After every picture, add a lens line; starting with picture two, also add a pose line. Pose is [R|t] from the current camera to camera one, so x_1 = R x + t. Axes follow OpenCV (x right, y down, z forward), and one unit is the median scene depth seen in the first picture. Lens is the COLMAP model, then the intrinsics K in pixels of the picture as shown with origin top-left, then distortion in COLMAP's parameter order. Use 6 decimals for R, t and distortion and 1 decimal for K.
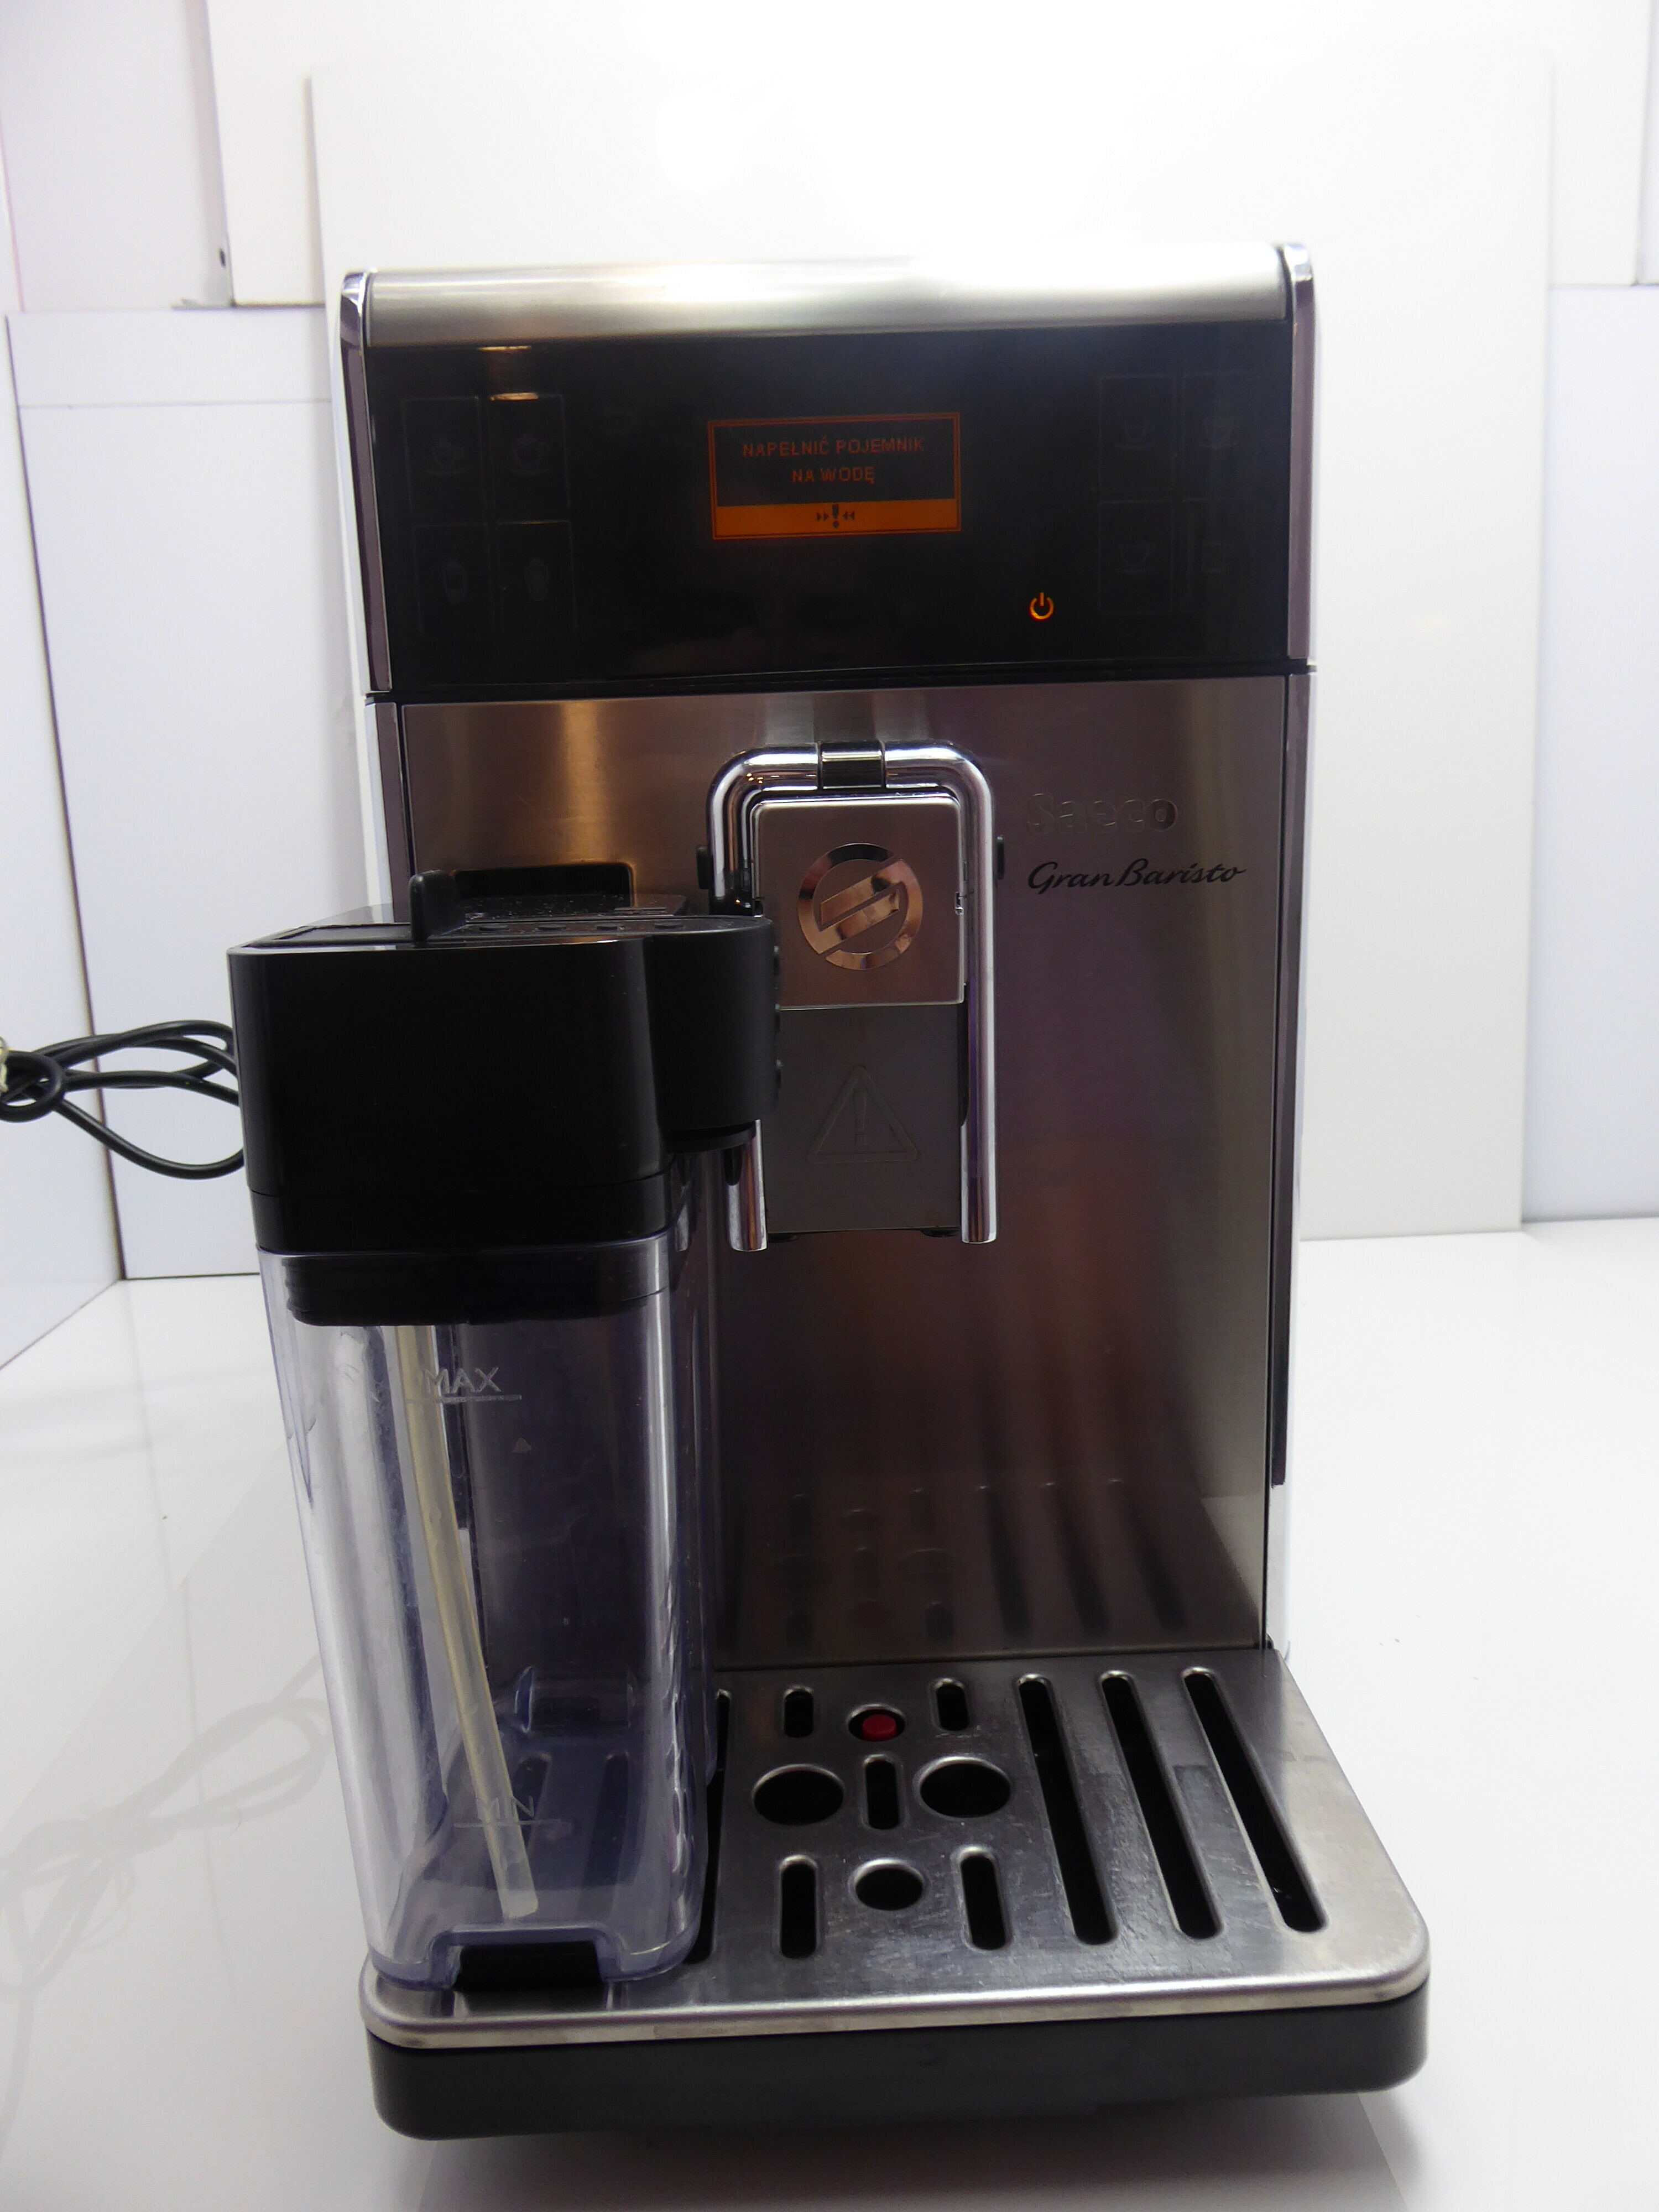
lens RADIAL K [[1604.7, 0, 834.7], [0, 1604.7, 1106.9], [0, 0, 1]] dist [0.019604, -0.019484]
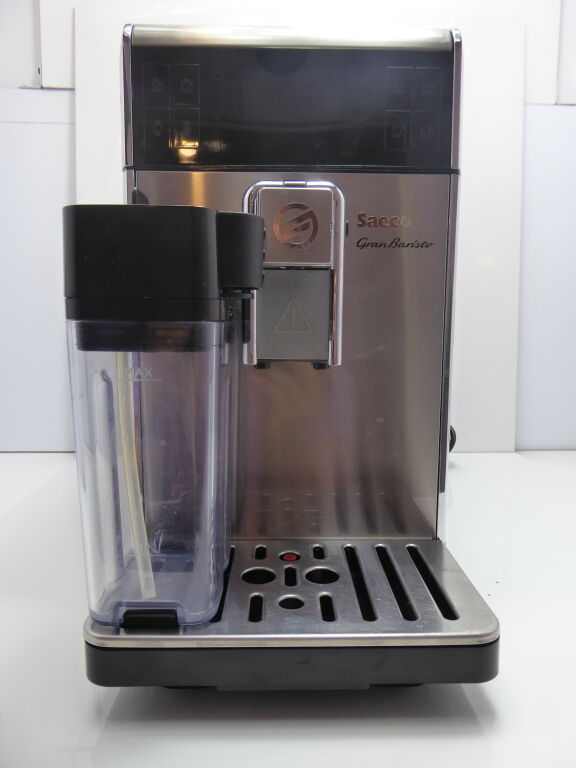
lens RADIAL K [[557.2, 0, 286.6], [0, 557.2, 383.6], [0, 0, 1]] dist [0.019604, -0.019484]
pose [[0.999104, 0.042244, -0.002409, 0.012635], [-0.042278, 0.994352, -0.097351, 0.211691], [-0.001717, 0.097366, 0.995247, 0.064673]]
